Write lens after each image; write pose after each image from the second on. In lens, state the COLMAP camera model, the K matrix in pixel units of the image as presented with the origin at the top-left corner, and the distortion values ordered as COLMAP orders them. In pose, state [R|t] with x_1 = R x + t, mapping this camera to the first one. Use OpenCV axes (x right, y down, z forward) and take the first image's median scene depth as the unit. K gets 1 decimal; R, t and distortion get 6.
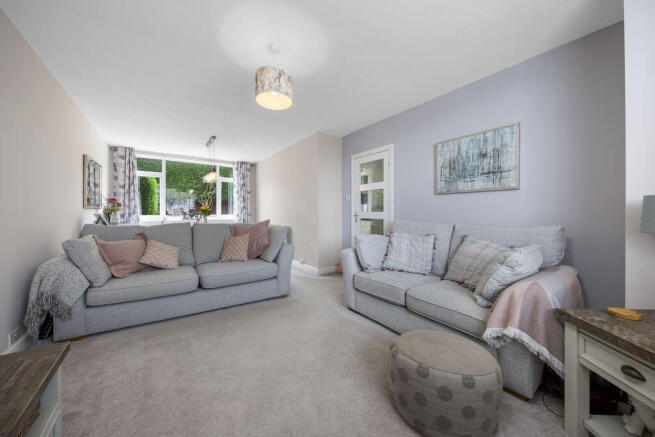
lens RADIAL K [[232.1, 0, 329.6], [0, 232.1, 214.4], [0, 0, 1]] dist [0.000487, -0.000060]
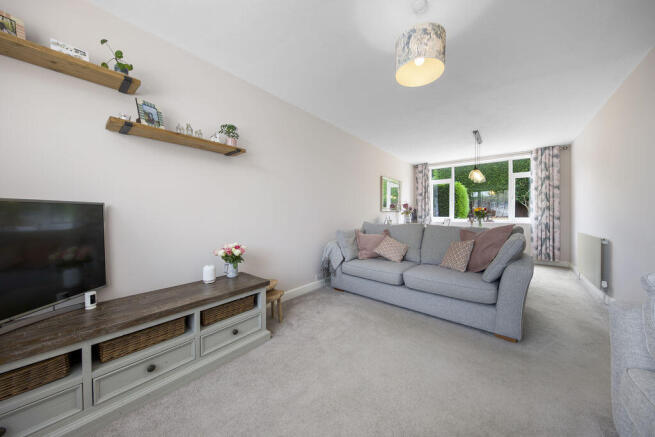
lens RADIAL K [[218.0, 0, 329.7], [0, 218.0, 216.2], [0, 0, 1]] dist [-0.000223, -0.000003]
pose [[0.283443, 0.009783, -0.958939, 0.149777], [-0.012148, 0.999904, 0.006610, -0.000252], [0.958912, 0.009776, 0.283535, 0.191815]]
